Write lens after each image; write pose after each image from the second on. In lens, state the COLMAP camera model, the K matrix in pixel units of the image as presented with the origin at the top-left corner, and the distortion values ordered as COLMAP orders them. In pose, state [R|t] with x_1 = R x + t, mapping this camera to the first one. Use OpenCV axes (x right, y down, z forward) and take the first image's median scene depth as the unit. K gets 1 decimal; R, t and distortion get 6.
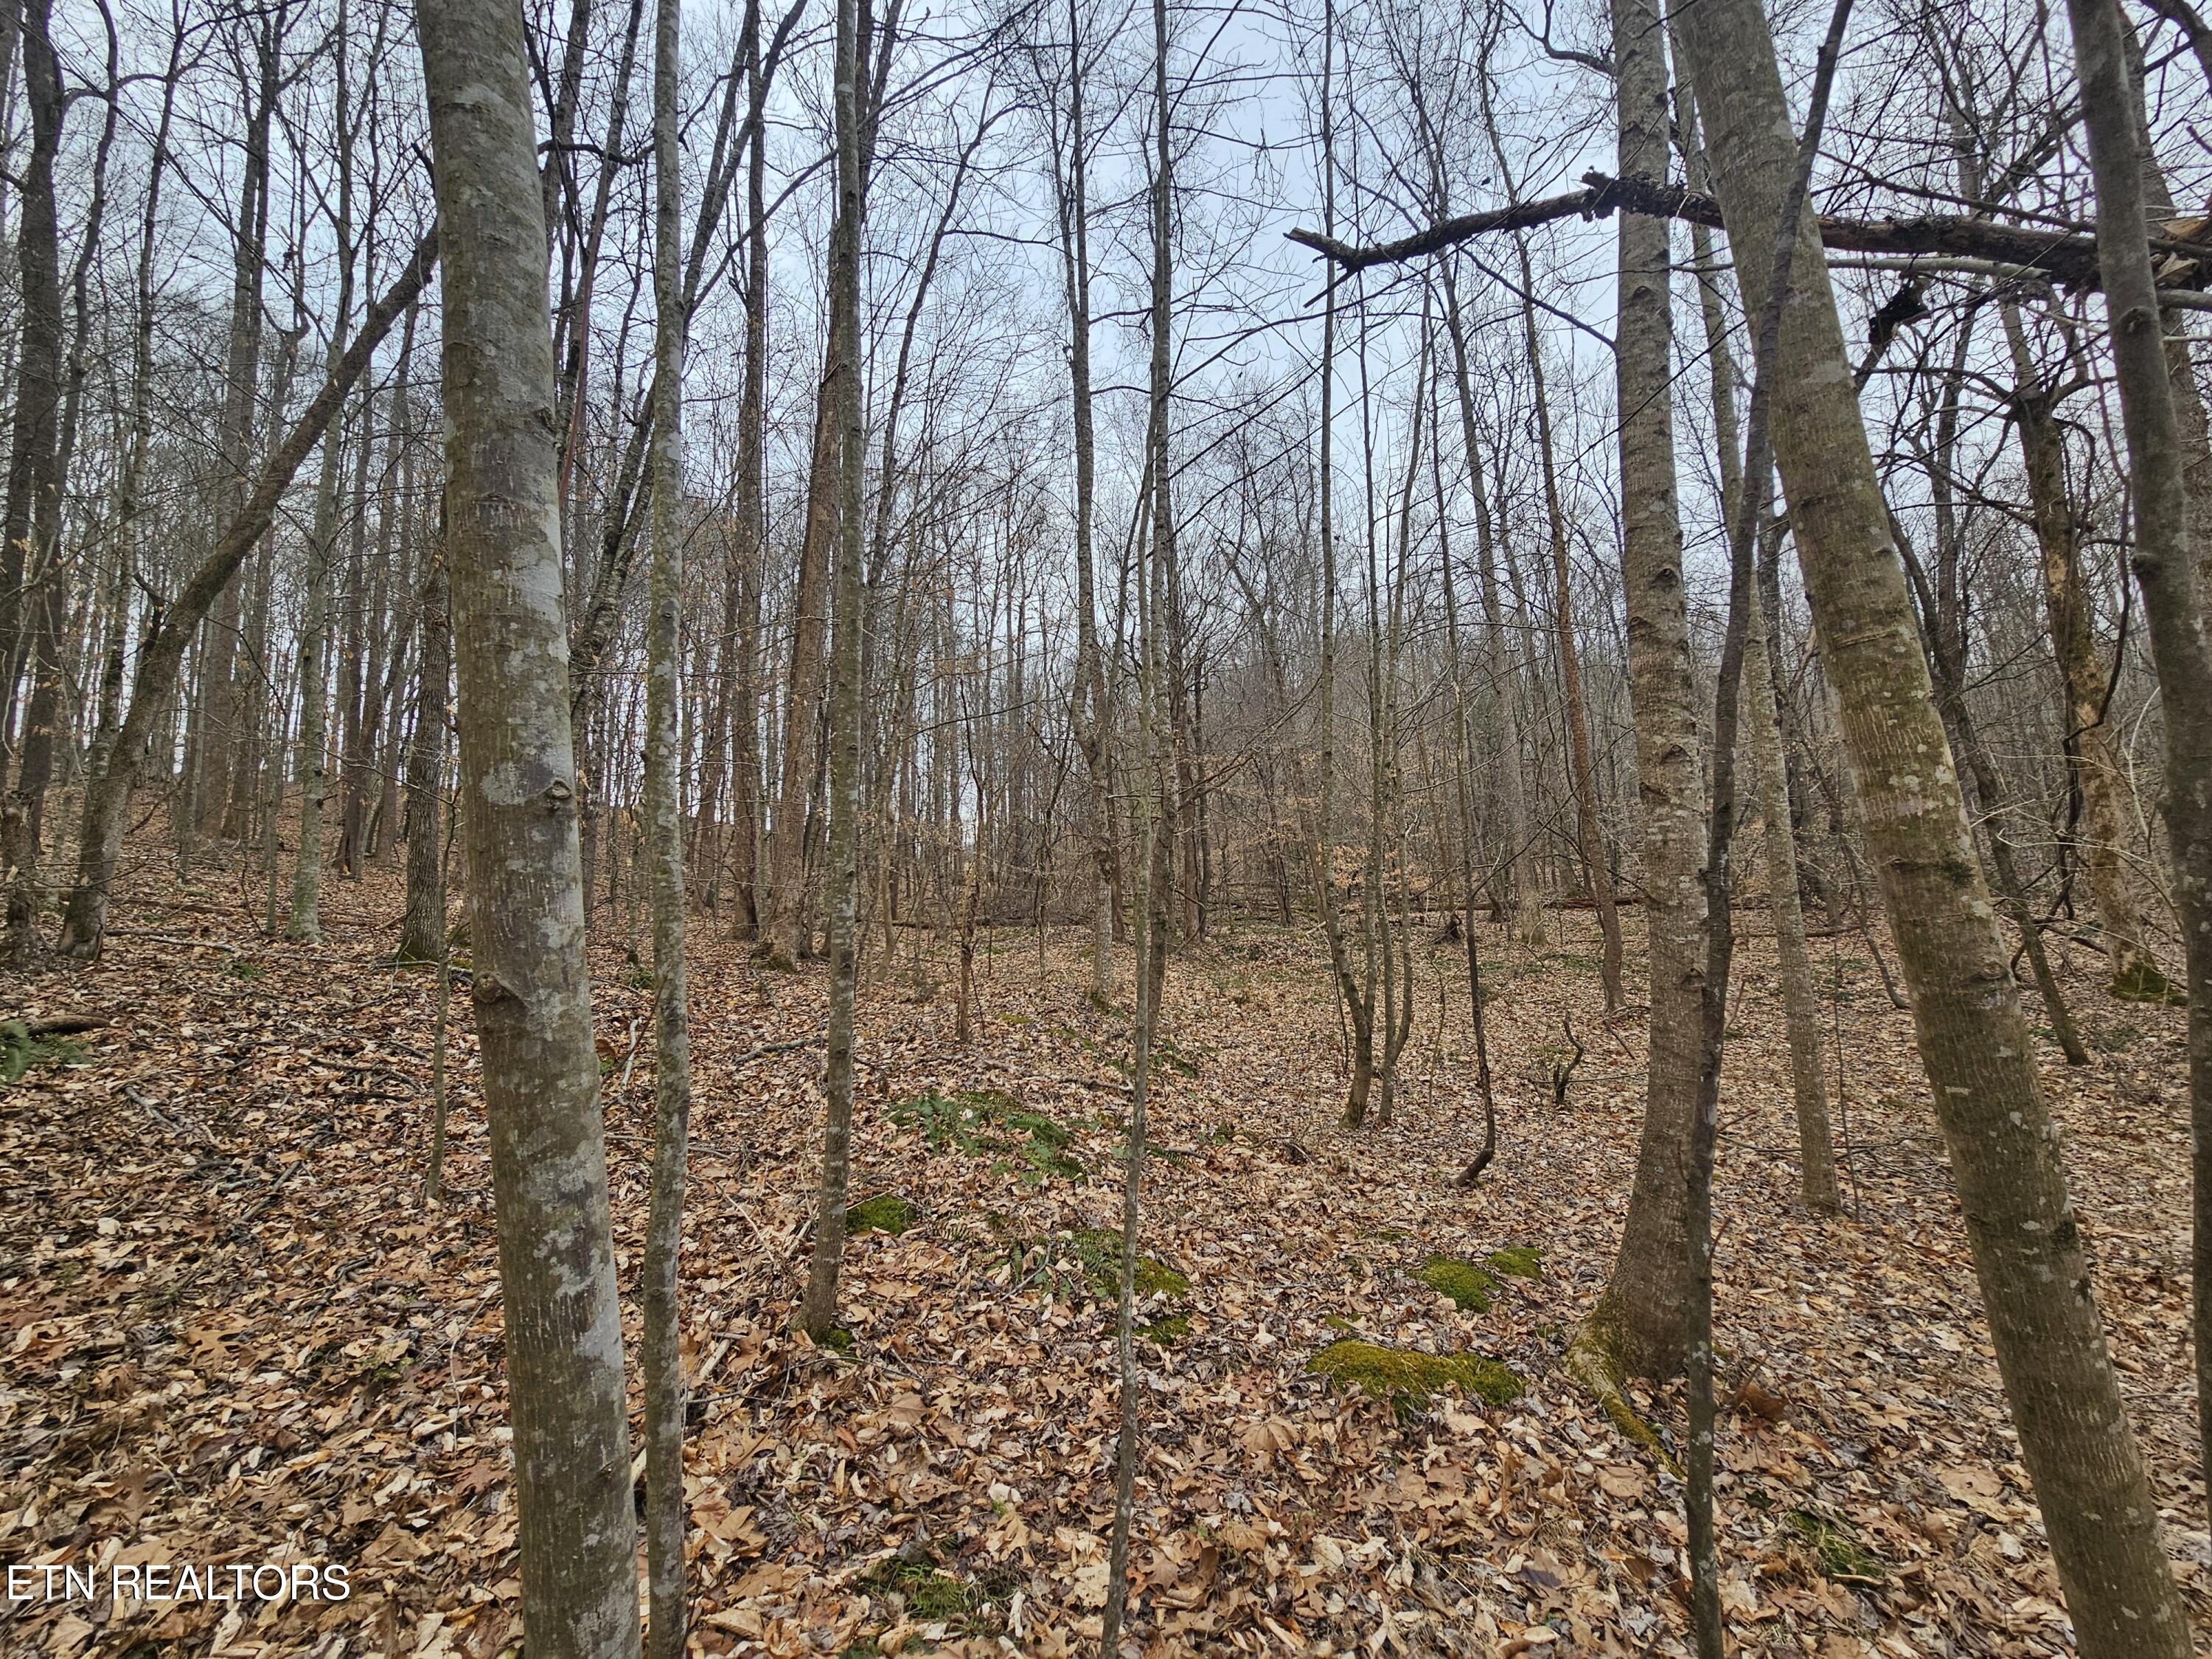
lens RADIAL K [[890.4, 0, 1106.3], [0, 890.4, 811.3], [0, 0, 1]] dist [-0.020088, 0.004090]
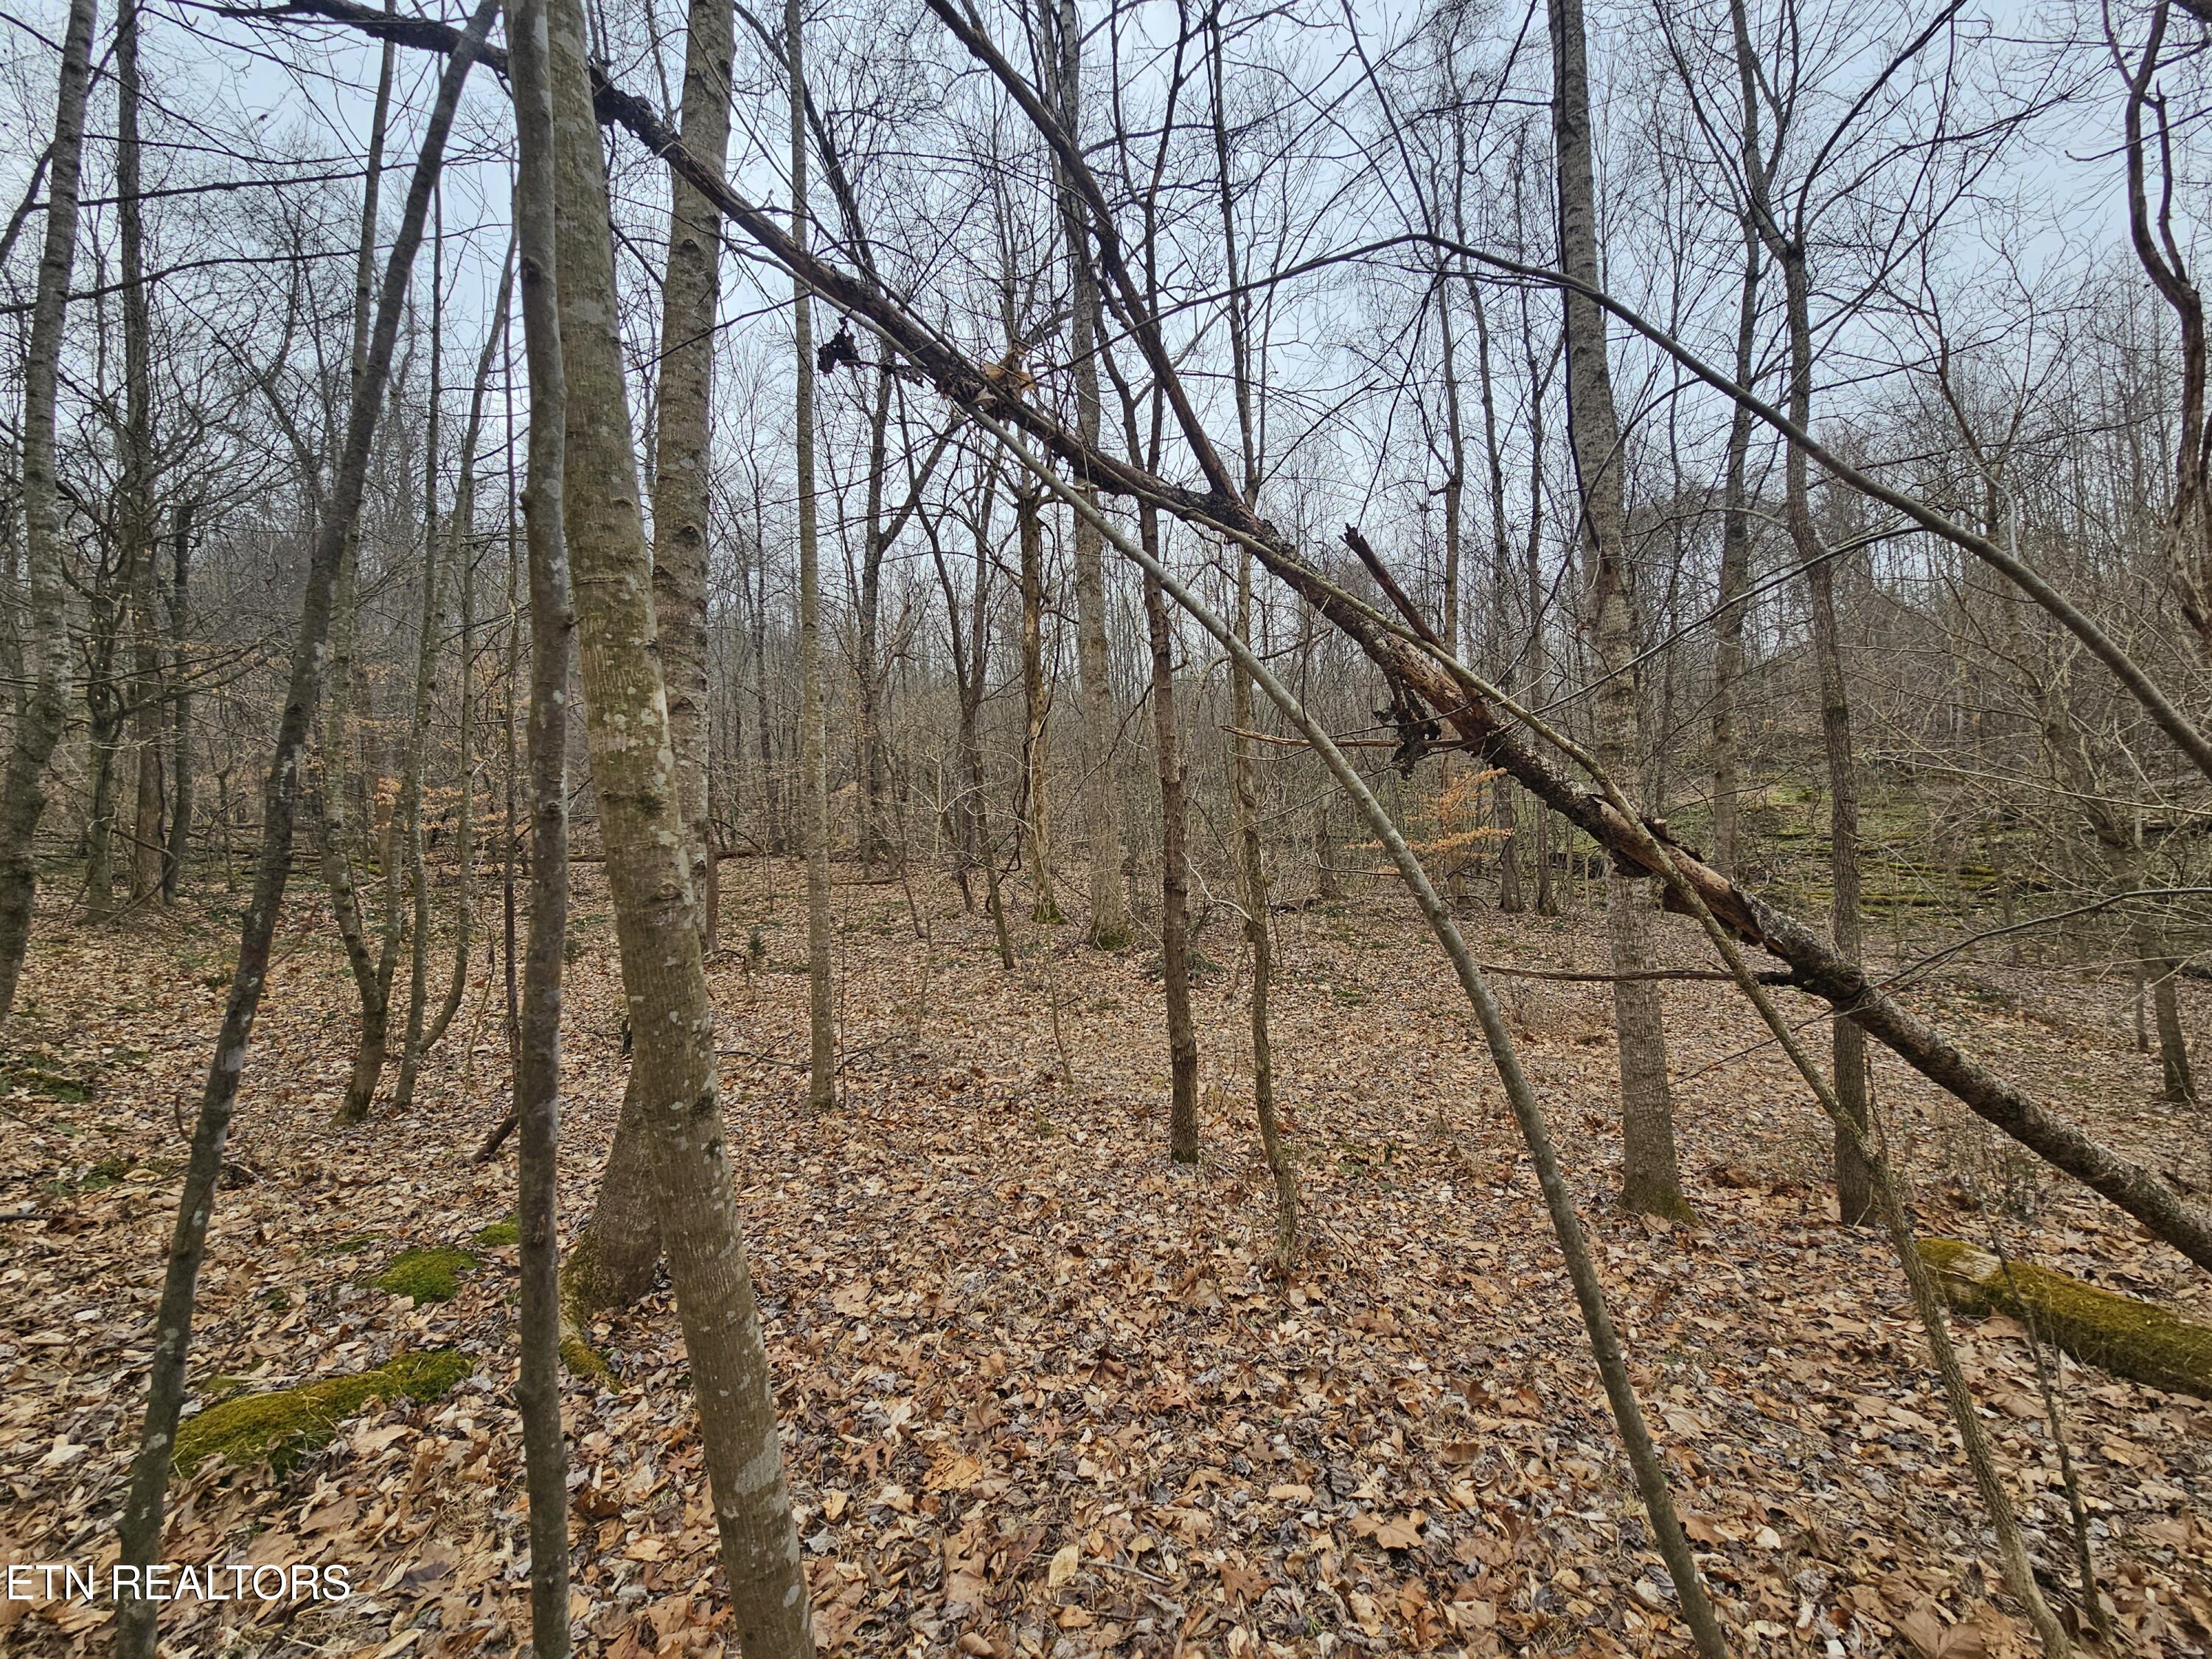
lens RADIAL K [[890.4, 0, 1106.3], [0, 890.4, 811.3], [0, 0, 1]] dist [-0.020088, 0.004090]
pose [[0.612125, 0.047523, 0.789332, 0.106799], [-0.089661, 0.995926, 0.009570, 0.003551], [-0.785662, -0.076631, 0.613892, -0.037421]]
